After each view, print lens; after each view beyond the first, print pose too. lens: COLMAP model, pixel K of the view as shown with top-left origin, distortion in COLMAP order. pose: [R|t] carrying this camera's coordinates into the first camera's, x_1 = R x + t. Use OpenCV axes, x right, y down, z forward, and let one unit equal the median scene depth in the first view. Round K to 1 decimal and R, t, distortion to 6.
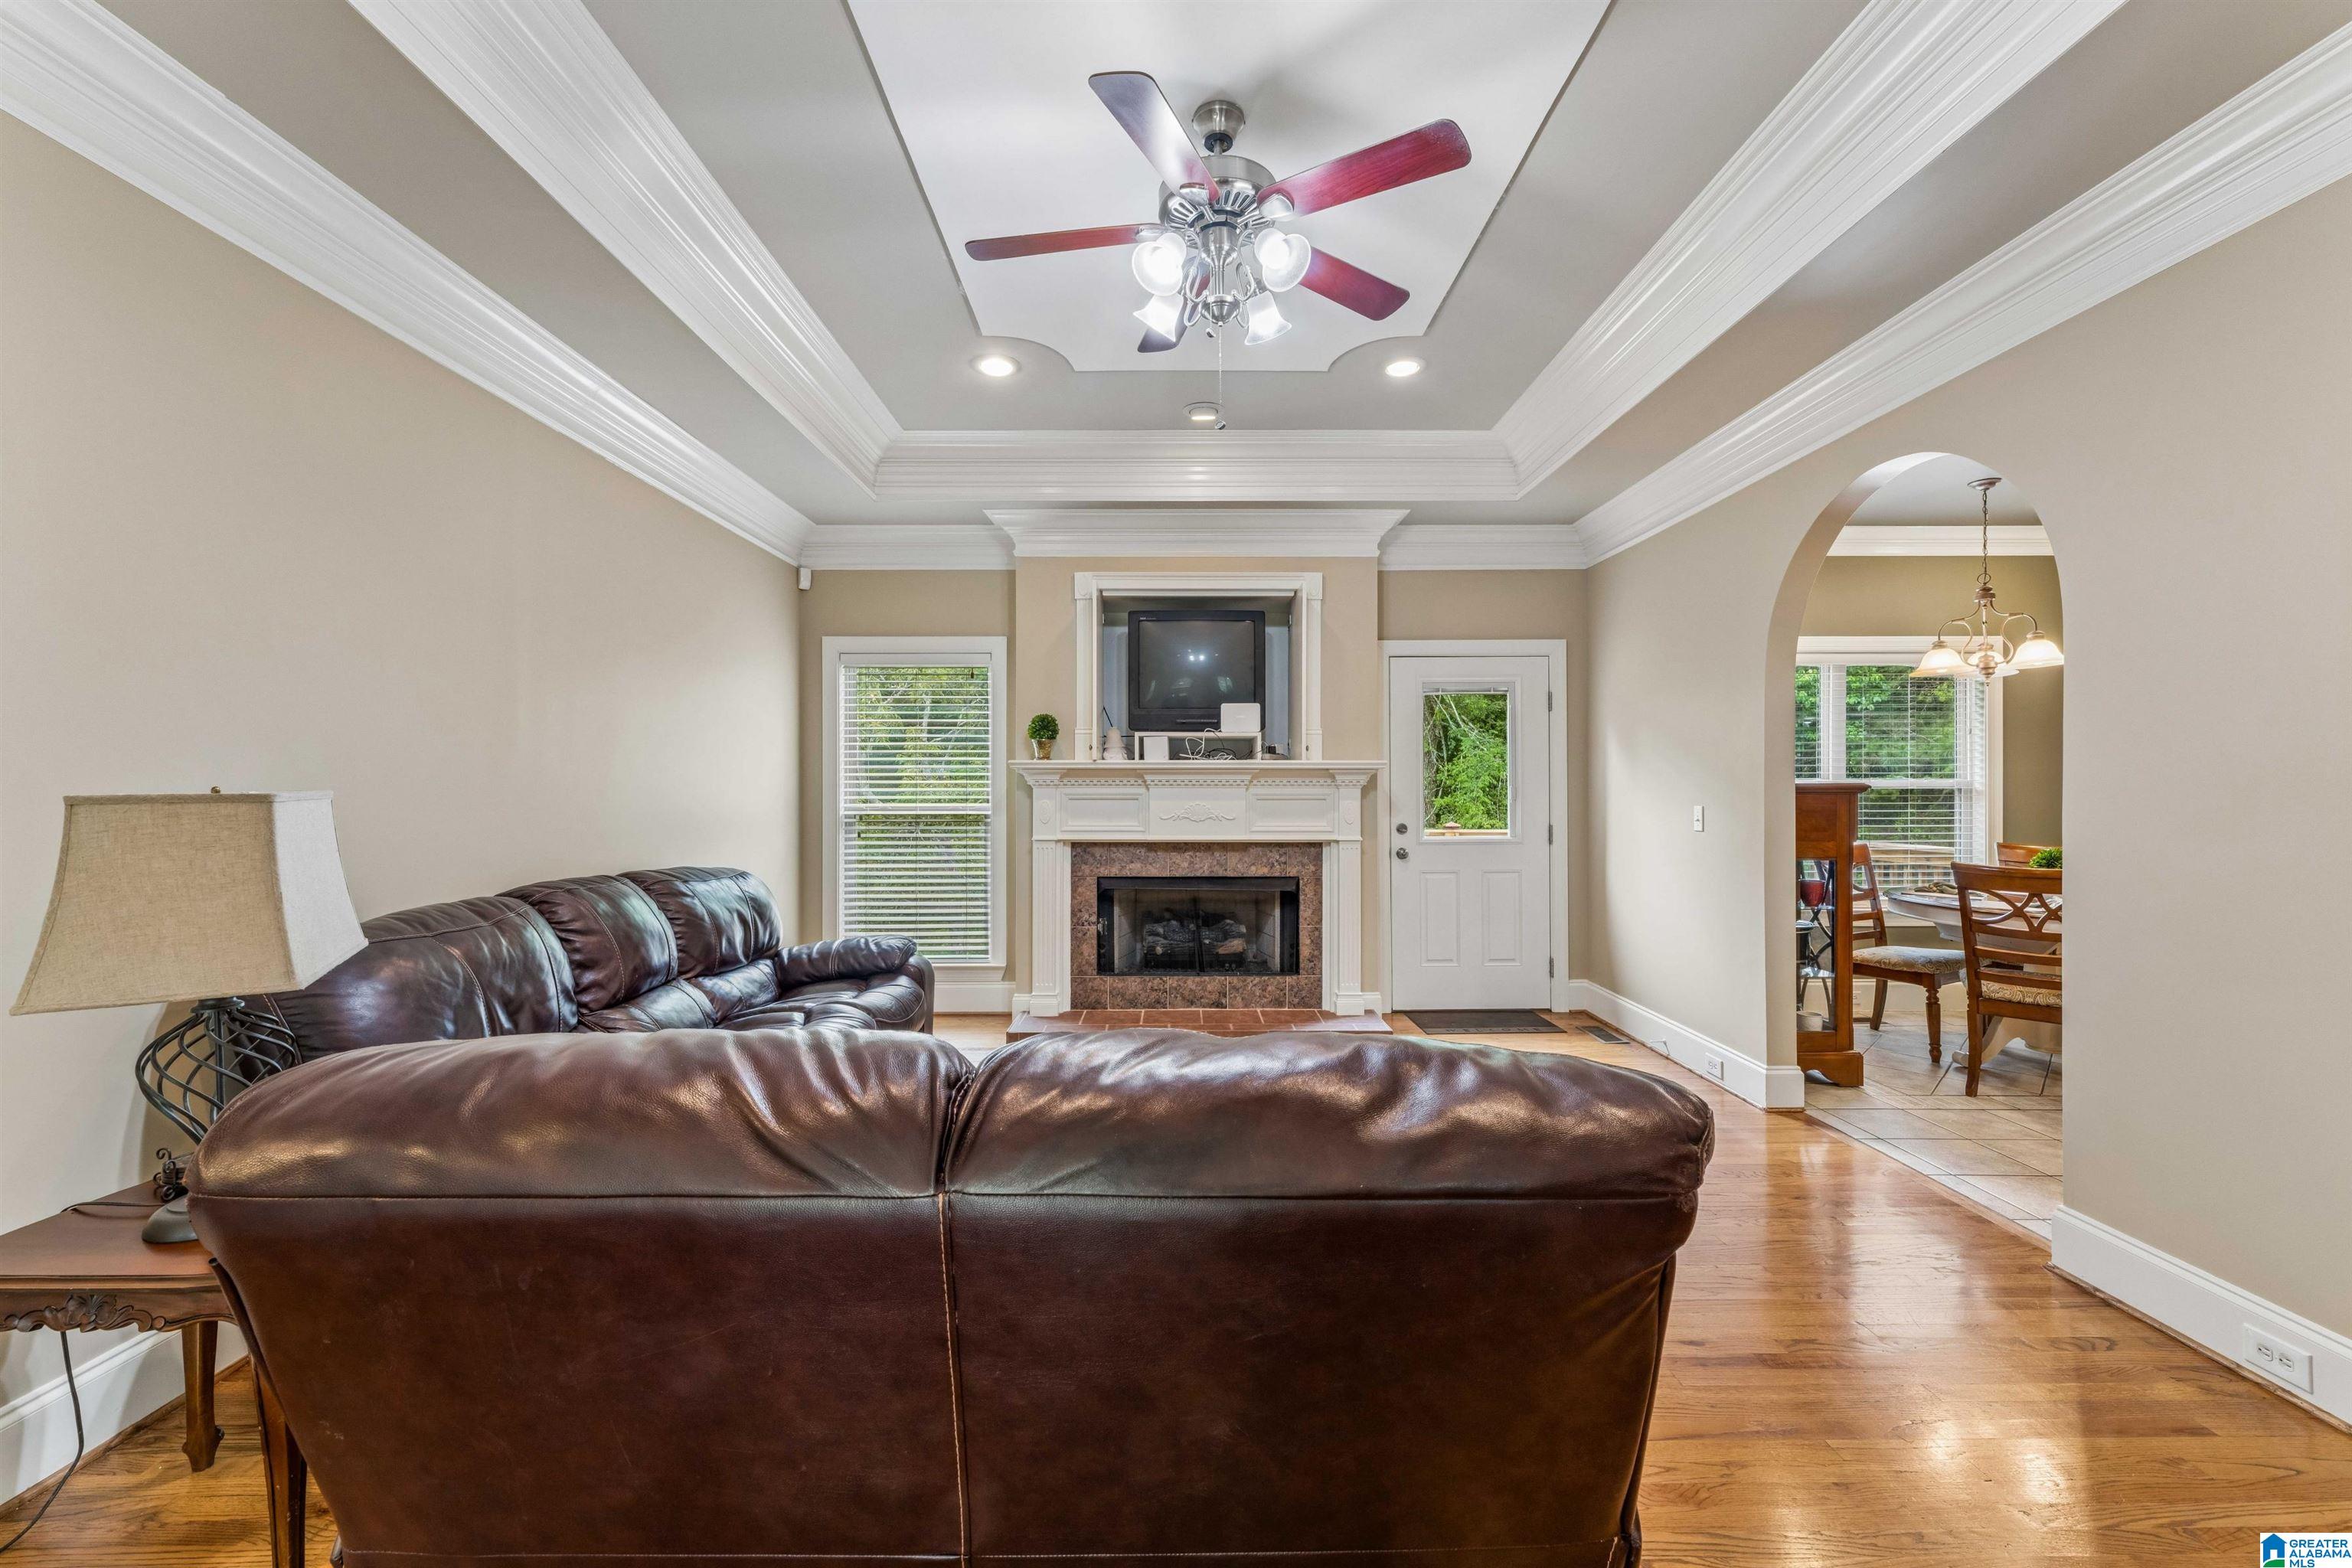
lens RADIAL K [[951.7, 0, 1182.2], [0, 951.7, 789.0], [0, 0, 1]] dist [0.002185, -0.000265]
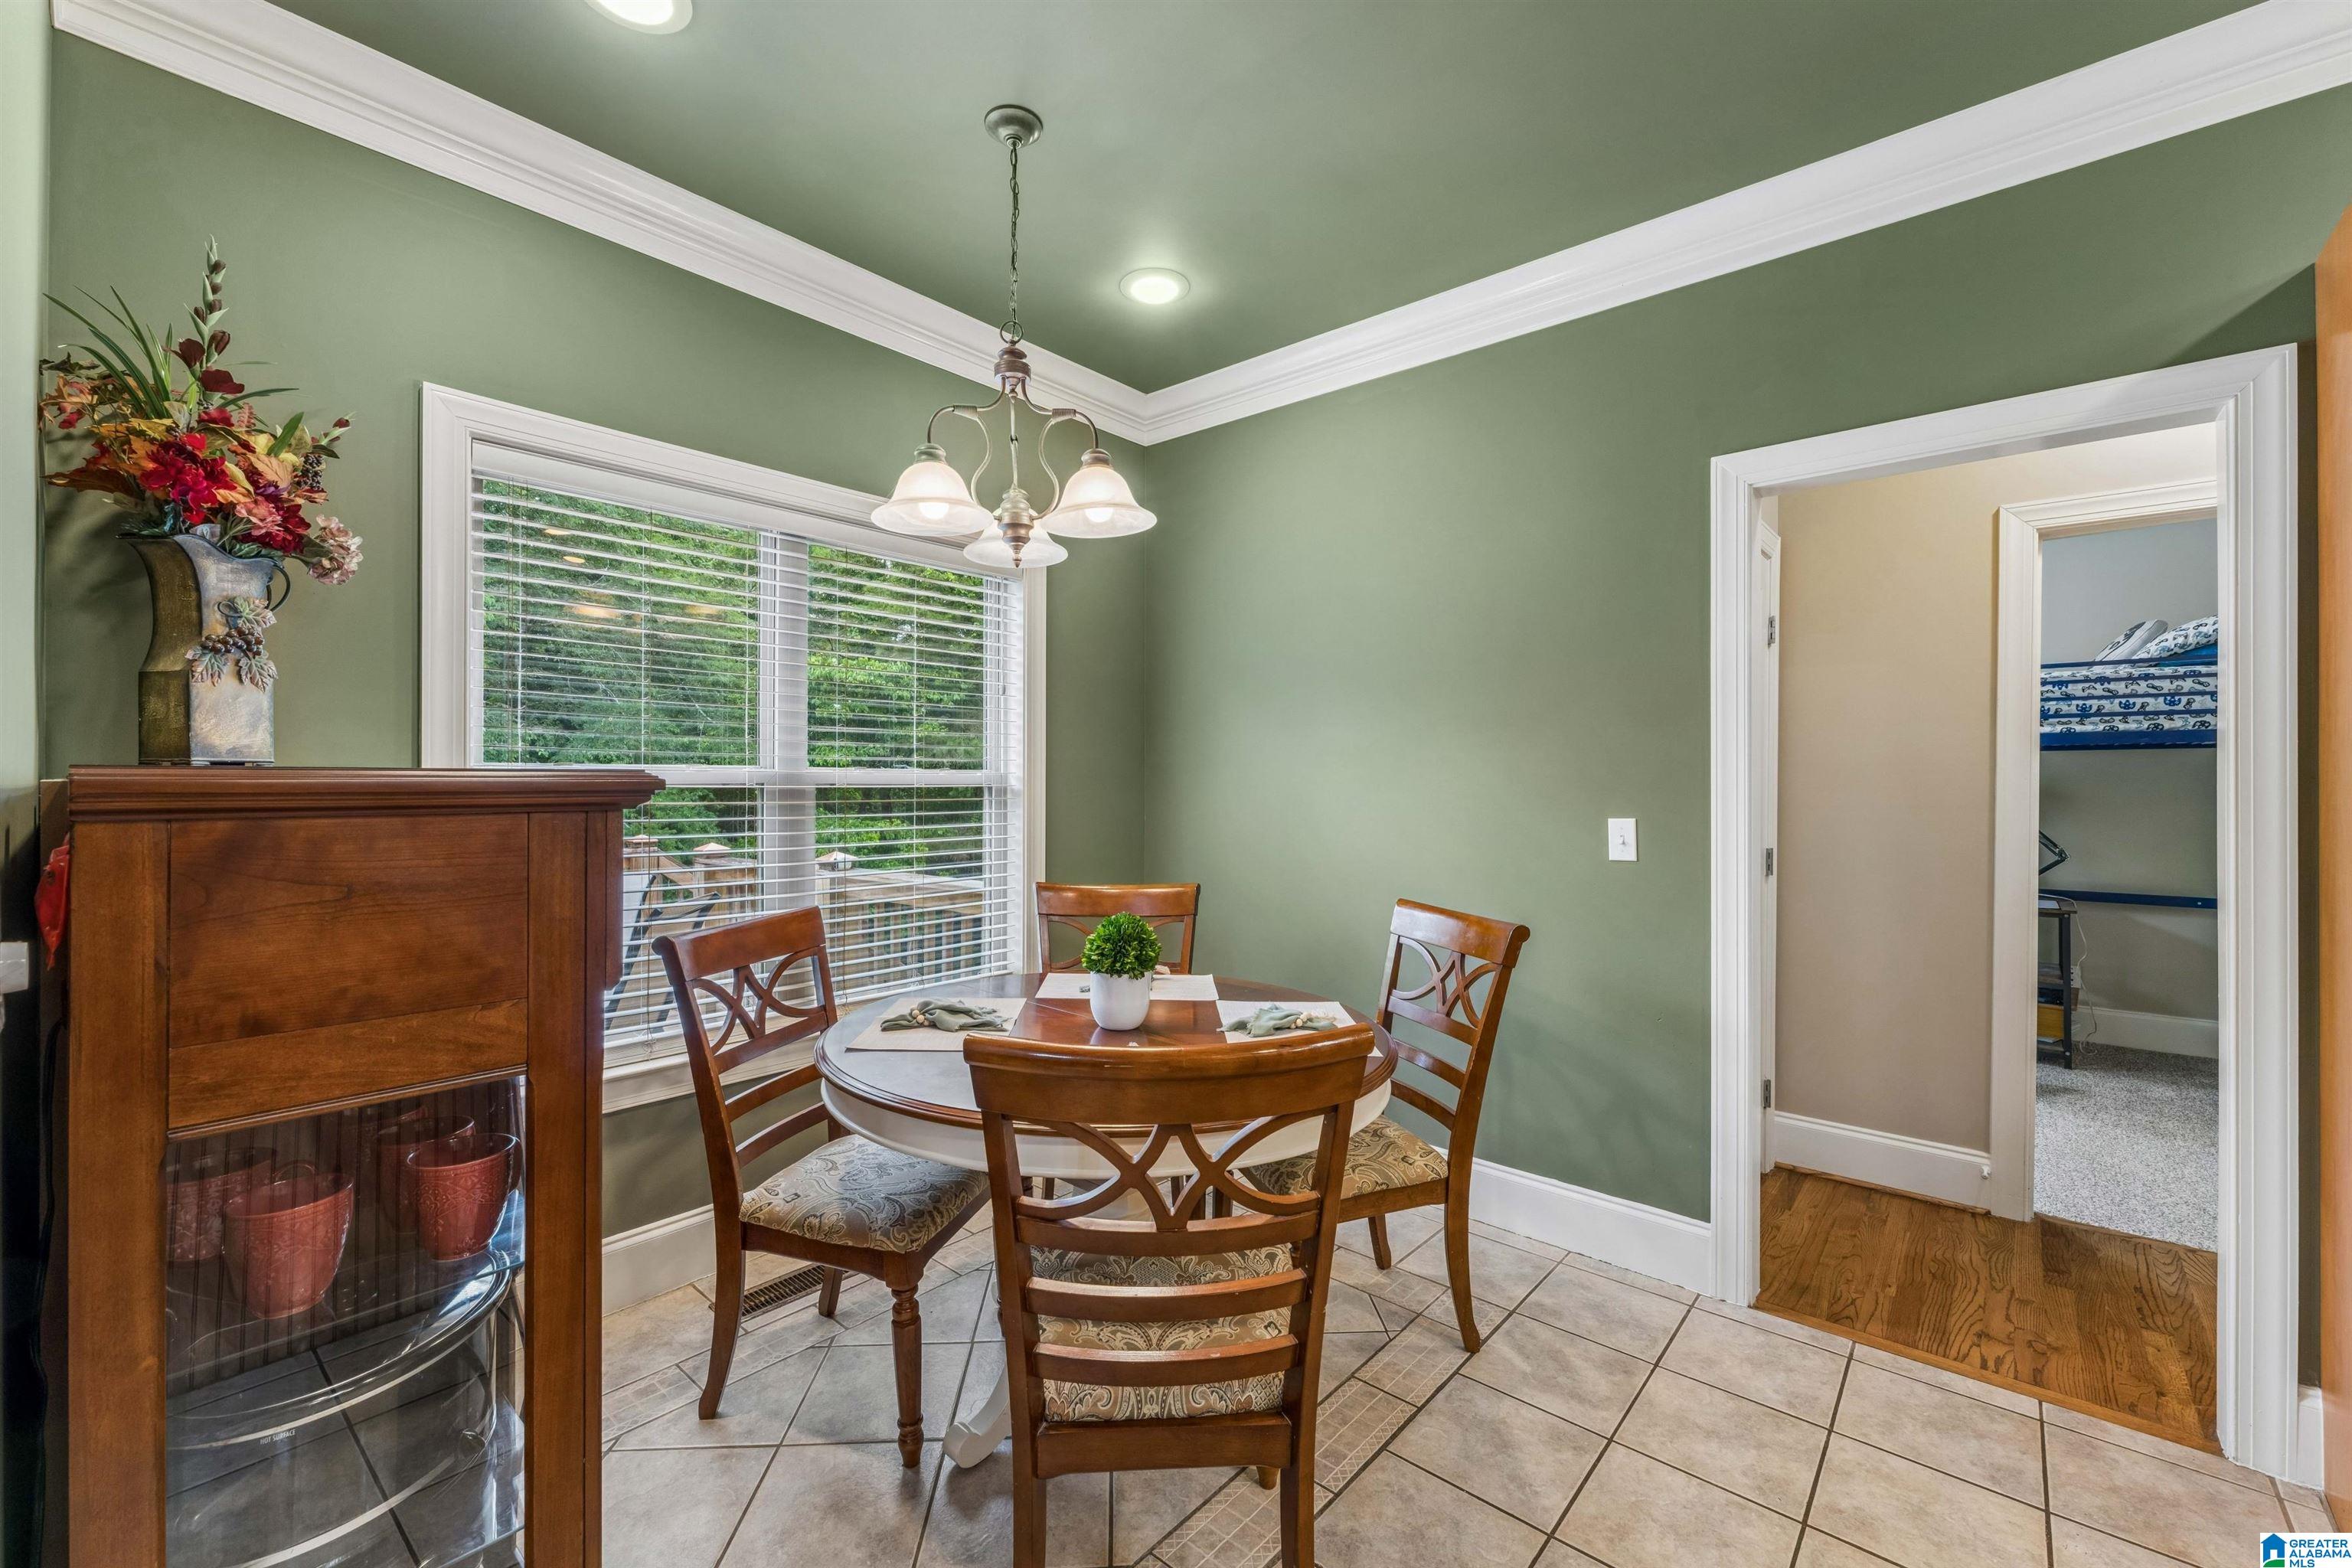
lens RADIAL K [[951.7, 0, 1169.8], [0, 951.7, 785.4], [0, 0, 1]] dist [0.002185, -0.000265]
pose [[0.645248, -0.001138, 0.763972, 0.459573], [0.001367, 0.999999, 0.000335, -0.001176], [-0.763972, 0.000828, 0.645249, 0.561839]]
